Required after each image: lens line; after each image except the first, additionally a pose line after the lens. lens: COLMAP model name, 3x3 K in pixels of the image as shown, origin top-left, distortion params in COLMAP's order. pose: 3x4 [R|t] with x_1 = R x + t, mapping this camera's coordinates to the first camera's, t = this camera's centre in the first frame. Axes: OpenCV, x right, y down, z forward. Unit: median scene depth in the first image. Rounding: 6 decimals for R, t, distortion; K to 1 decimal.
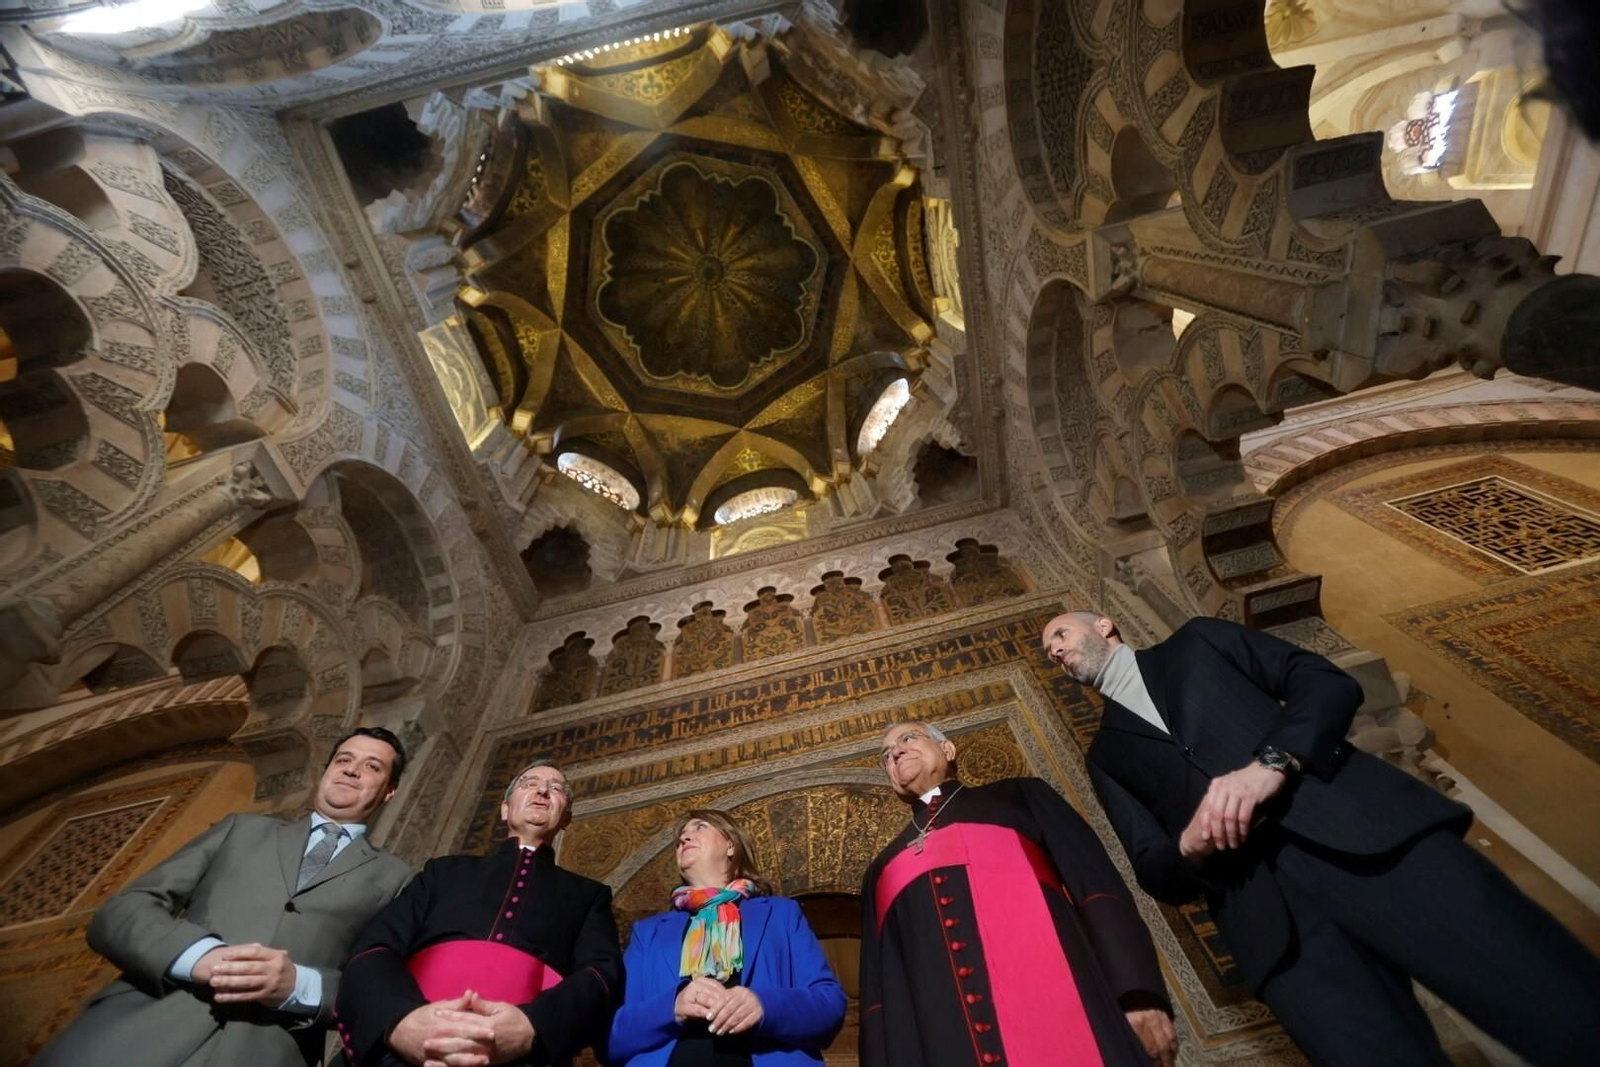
lens RADIAL K [[728.5, 0, 802.9], [0, 728.5, 542.5], [0, 0, 1]] dist [-0.076678, 0.030686]
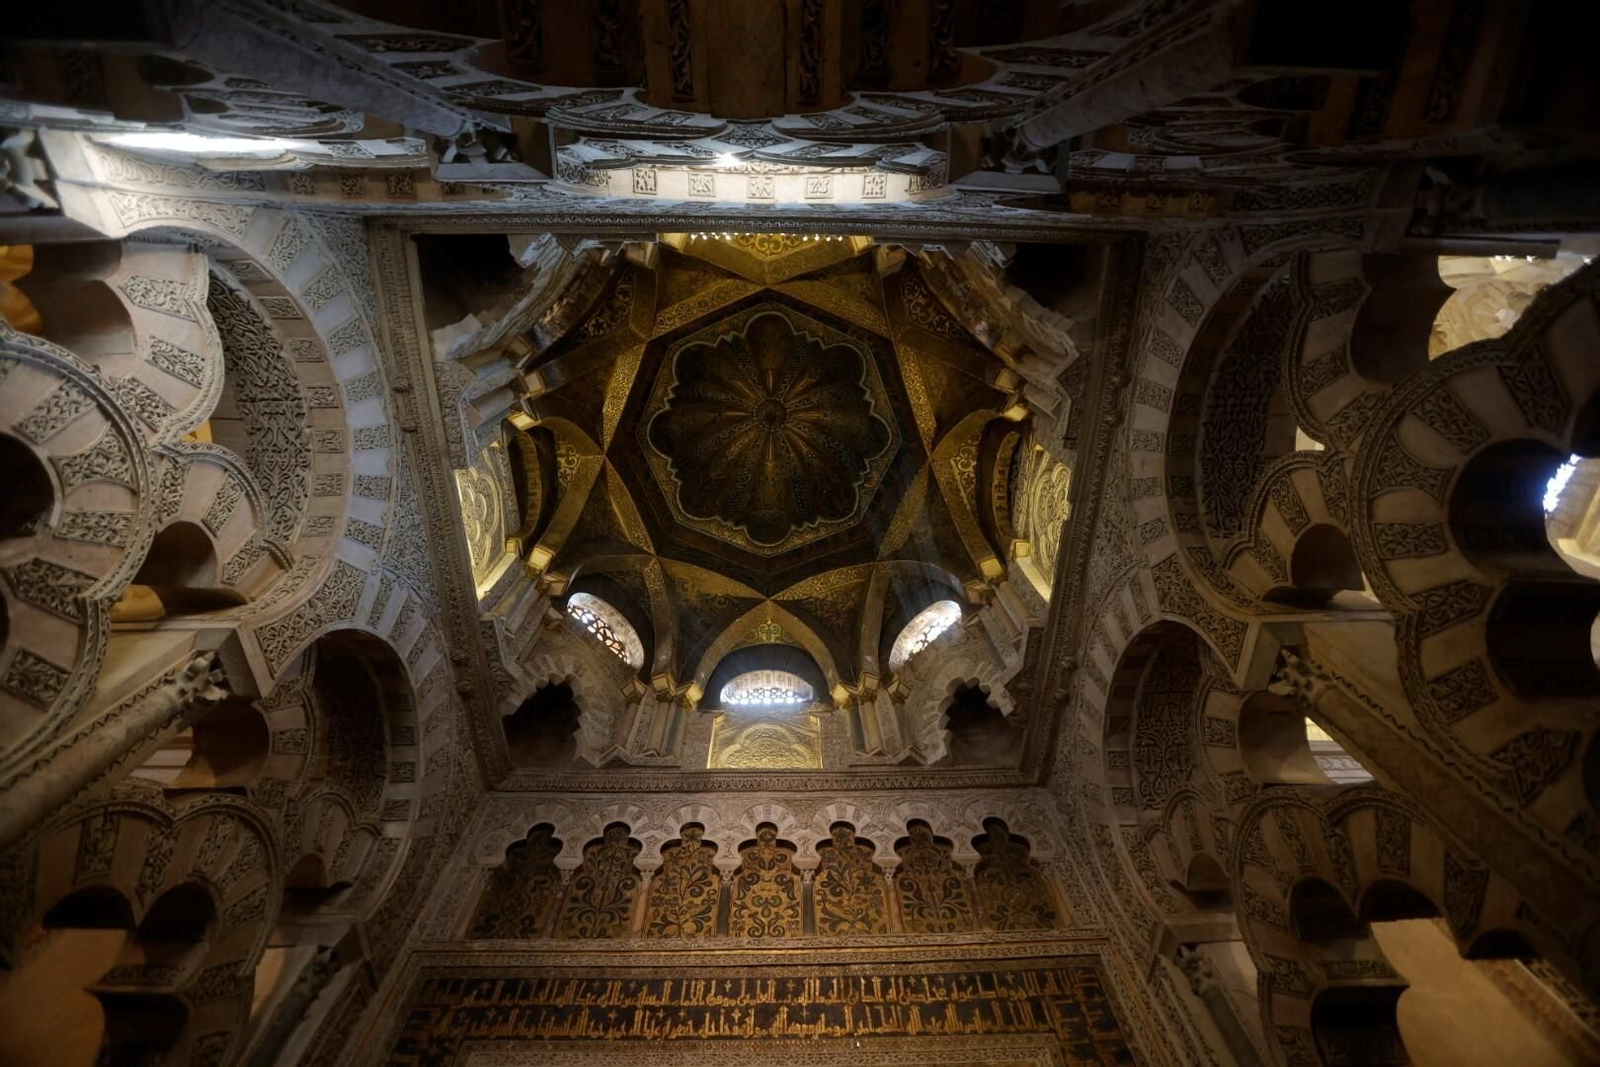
lens RADIAL K [[728.5, 0, 800.8], [0, 728.5, 554.5], [0, 0, 1]] dist [-0.076678, 0.030686]
pose [[0.971843, 0.234354, 0.024464, -0.126286], [-0.231529, 0.969058, -0.085562, -0.221744], [-0.043759, 0.077488, 0.996032, 0.113223]]
